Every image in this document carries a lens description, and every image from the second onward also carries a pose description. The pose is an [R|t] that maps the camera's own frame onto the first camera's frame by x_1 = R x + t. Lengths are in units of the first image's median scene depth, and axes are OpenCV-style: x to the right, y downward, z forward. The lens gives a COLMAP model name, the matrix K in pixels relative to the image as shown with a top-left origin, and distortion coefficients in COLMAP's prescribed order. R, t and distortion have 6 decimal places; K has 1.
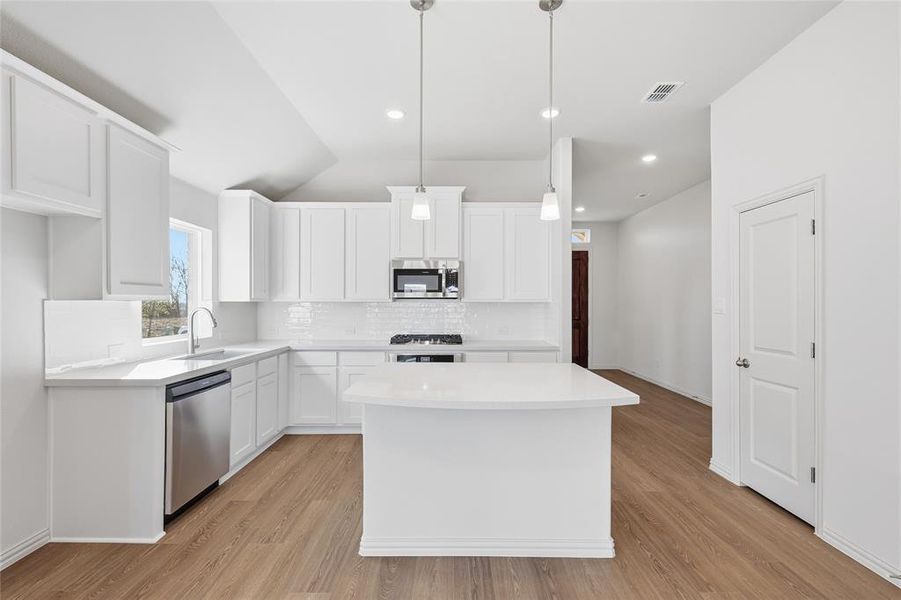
lens RADIAL K [[391.7, 0, 451.3], [0, 391.7, 302.3], [0, 0, 1]] dist [0.000245, 0.000079]
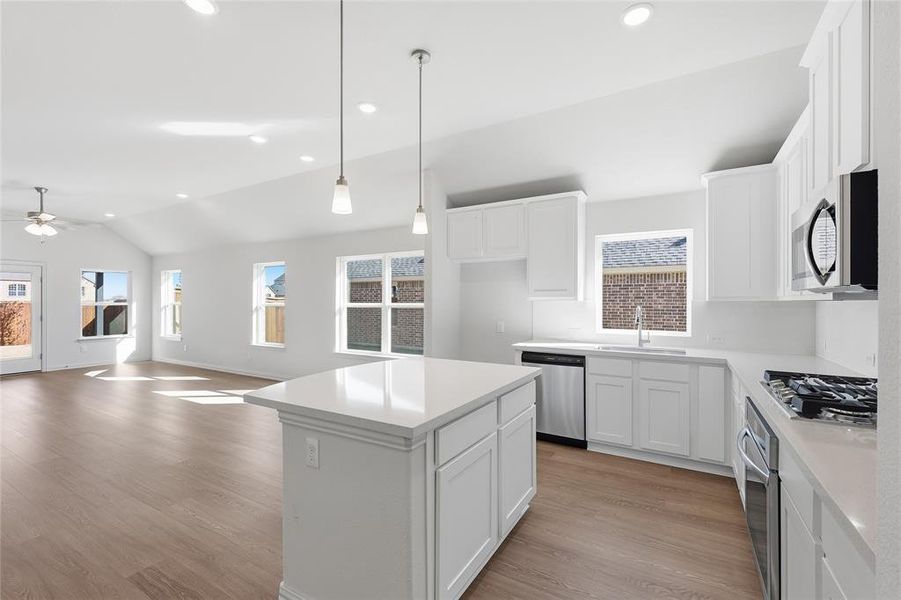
lens RADIAL K [[391.7, 0, 452.8], [0, 391.7, 300.2], [0, 0, 1]] dist [0.000245, 0.000079]
pose [[-0.509461, -0.001932, -0.860492, 0.622821], [-0.001847, 0.999998, -0.001151, -0.002648], [0.860492, 0.001002, -0.509463, 1.138053]]
